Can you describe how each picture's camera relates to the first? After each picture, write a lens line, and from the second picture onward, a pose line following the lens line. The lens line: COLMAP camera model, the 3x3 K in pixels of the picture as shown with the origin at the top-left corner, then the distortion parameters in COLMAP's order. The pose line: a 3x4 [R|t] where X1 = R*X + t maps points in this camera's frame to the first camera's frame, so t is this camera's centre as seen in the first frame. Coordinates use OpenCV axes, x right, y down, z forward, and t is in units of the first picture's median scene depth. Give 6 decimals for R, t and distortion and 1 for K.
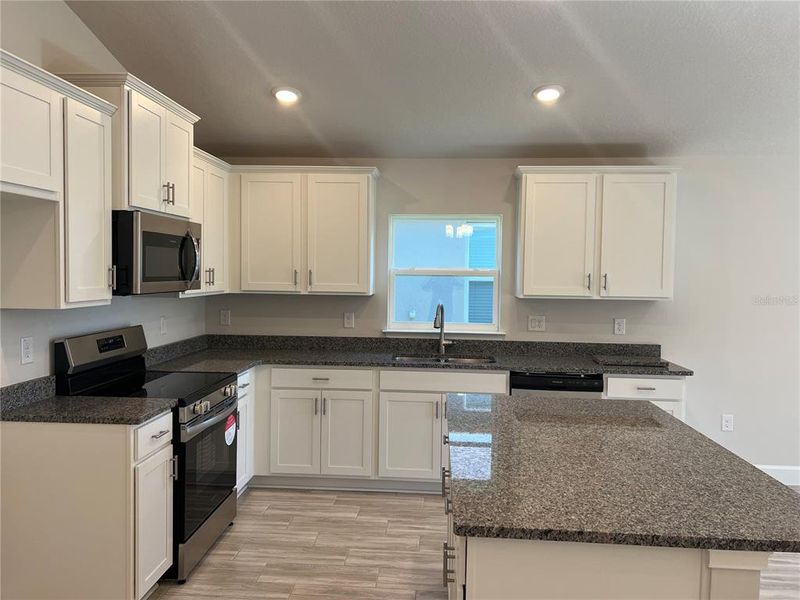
lens RADIAL K [[608.5, 0, 401.3], [0, 608.5, 301.7], [0, 0, 1]] dist [0.036363, -0.002410]
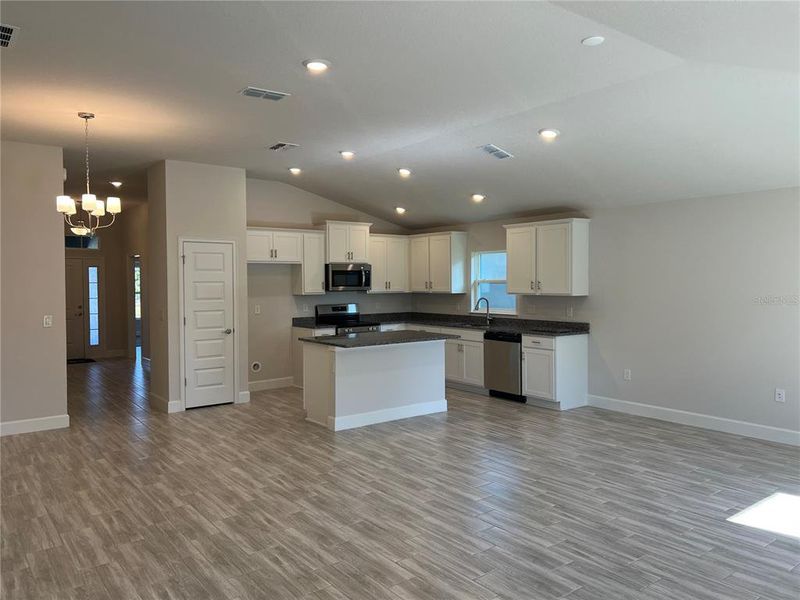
lens RADIAL K [[608.5, 0, 401.3], [0, 608.5, 298.4], [0, 0, 1]] dist [0.036363, -0.002410]
pose [[0.646791, 0.006065, -0.762643, 1.516031], [-0.022391, 0.999688, -0.011039, 0.036482], [0.762338, 0.024216, 0.646725, -0.497963]]
